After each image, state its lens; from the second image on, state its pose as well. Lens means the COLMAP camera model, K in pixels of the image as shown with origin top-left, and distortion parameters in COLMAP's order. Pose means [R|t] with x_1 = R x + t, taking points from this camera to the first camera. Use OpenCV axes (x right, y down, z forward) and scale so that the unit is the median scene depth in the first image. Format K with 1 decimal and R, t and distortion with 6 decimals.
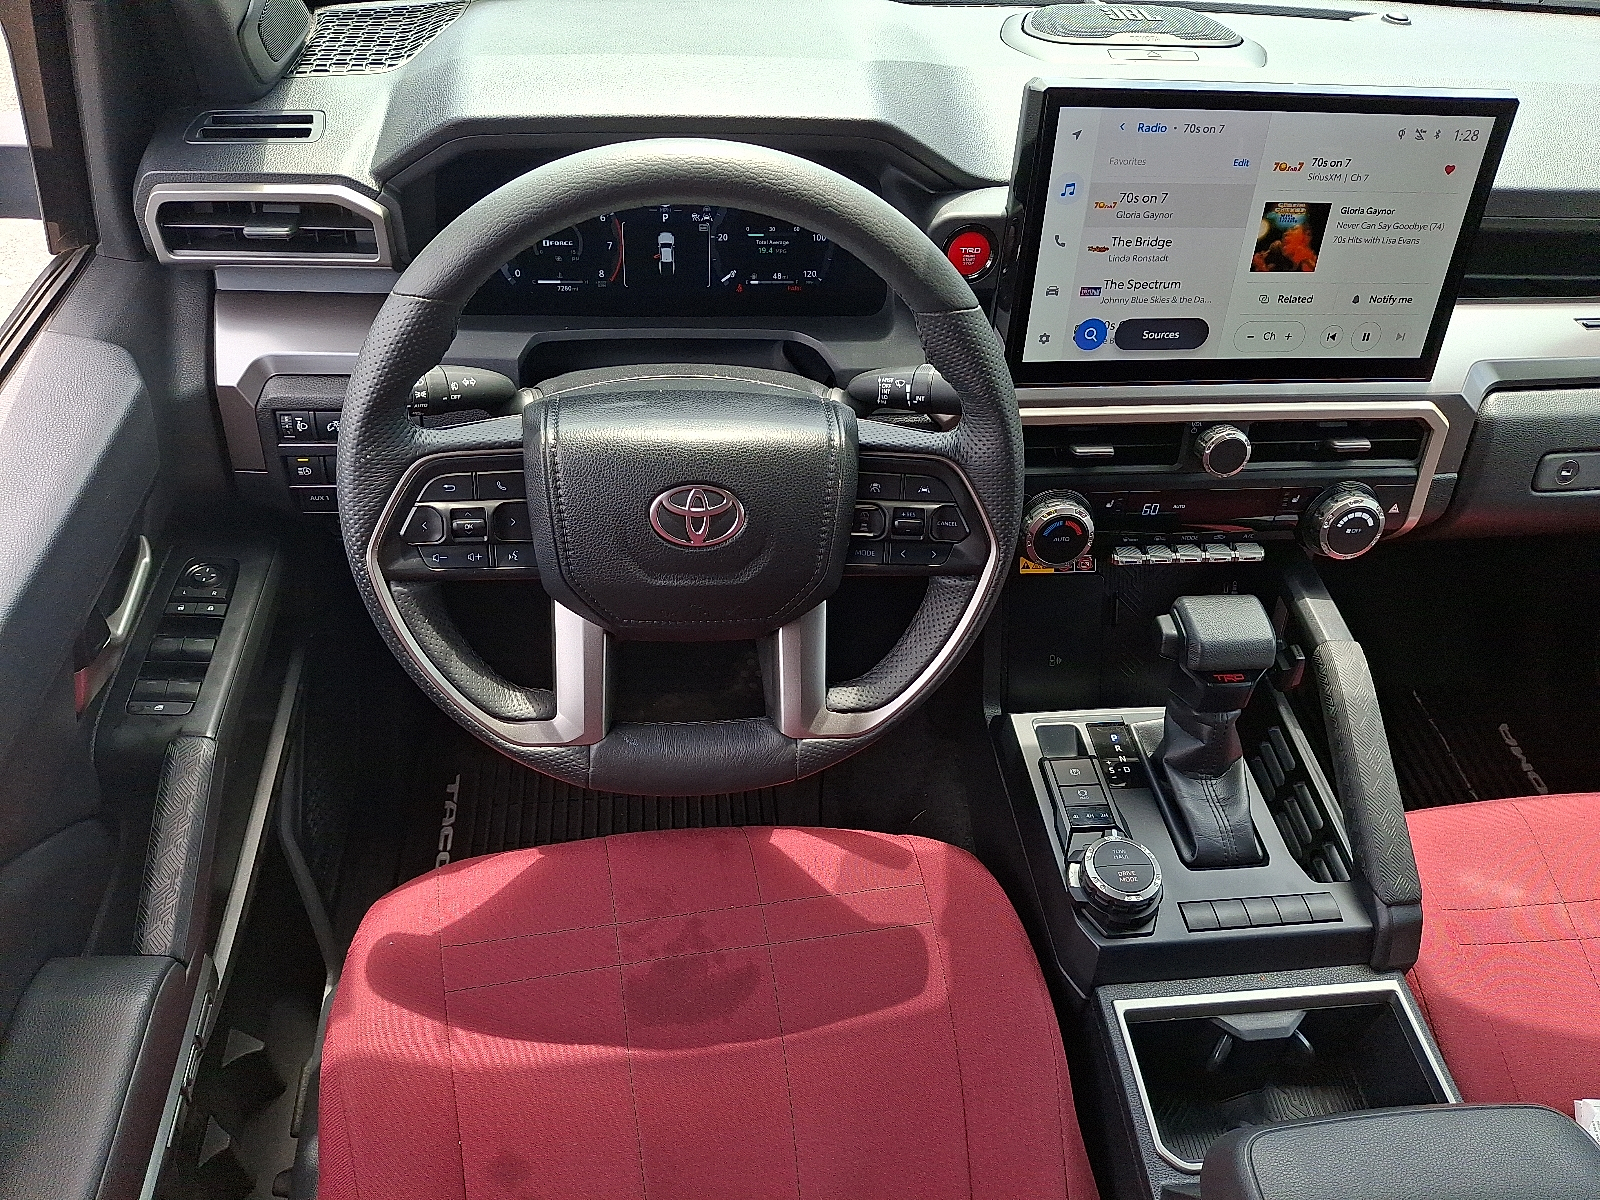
lens RADIAL K [[1217.0, 0, 793.0], [0, 1217.0, 606.0], [0, 0, 1]] dist [0.035760, -0.001142]
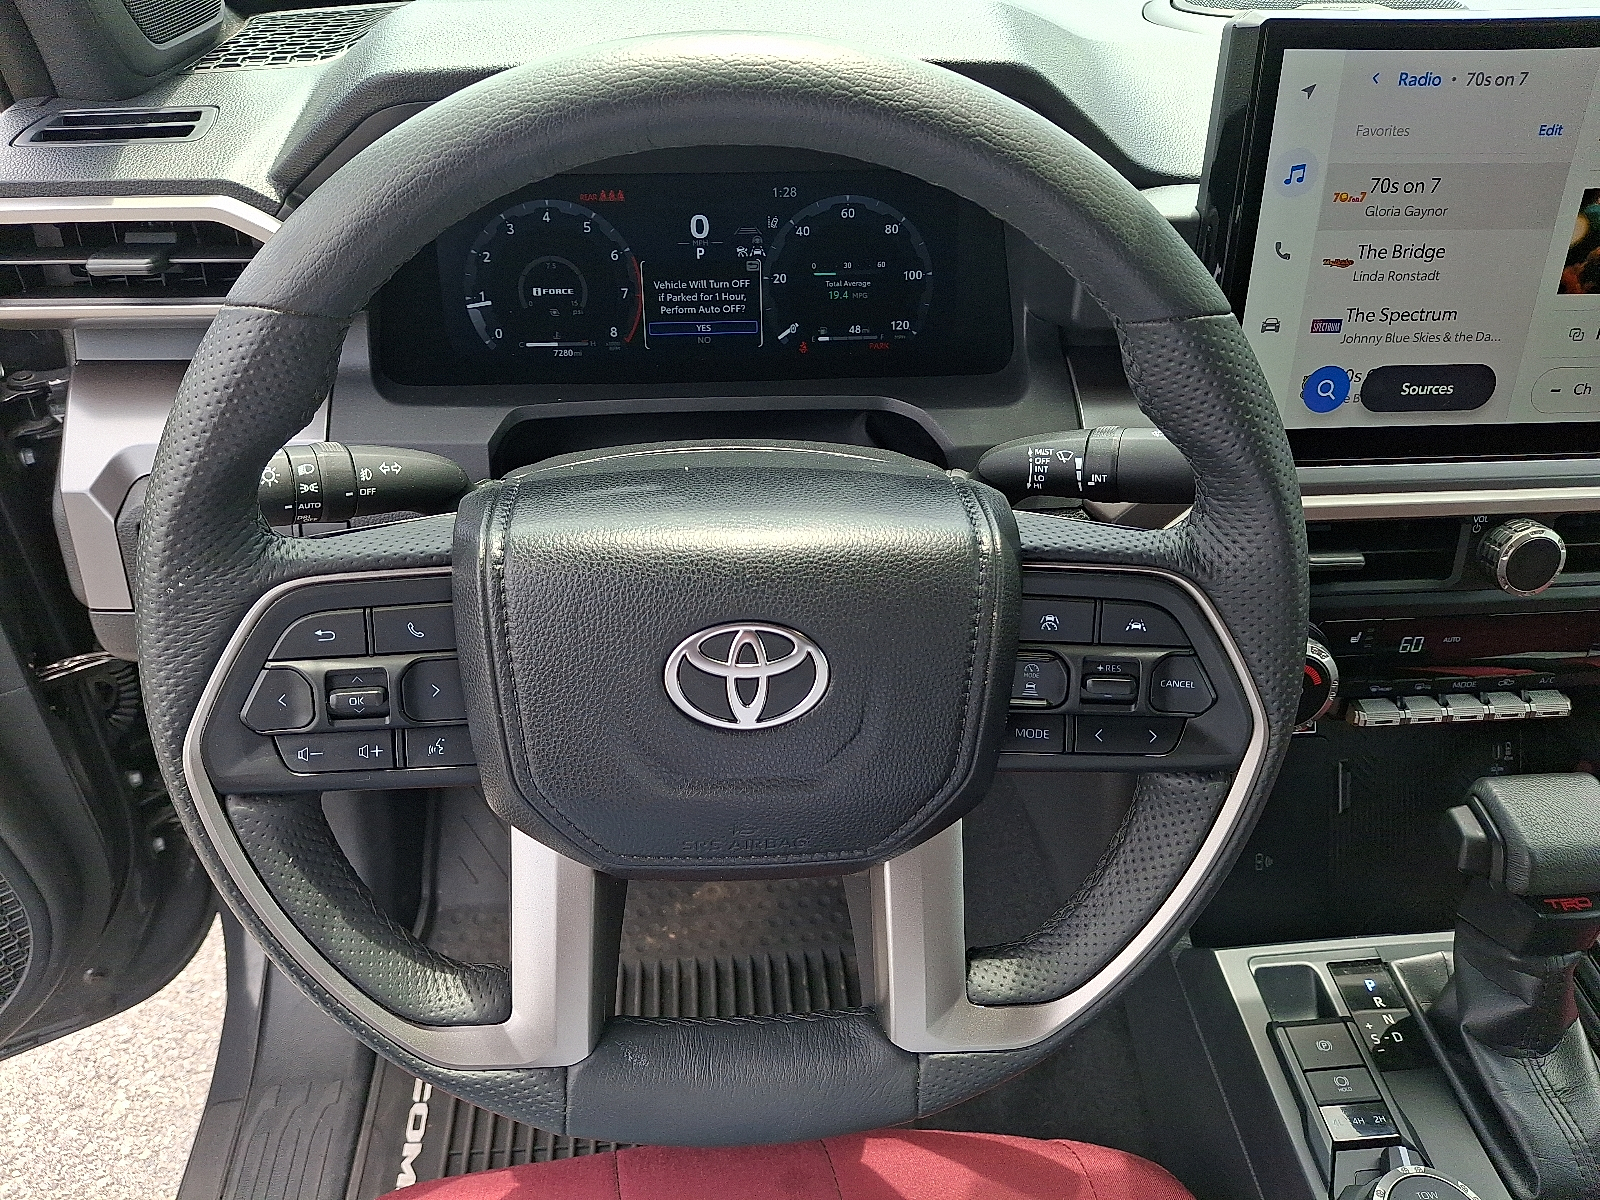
lens RADIAL K [[1217.0, 0, 793.0], [0, 1217.0, 606.0], [0, 0, 1]] dist [0.035760, -0.001142]
pose [[0.998972, -0.016885, -0.042079, -0.024477], [0.012444, 0.994537, -0.103637, -0.036764], [0.043599, 0.103007, 0.993725, 0.328708]]
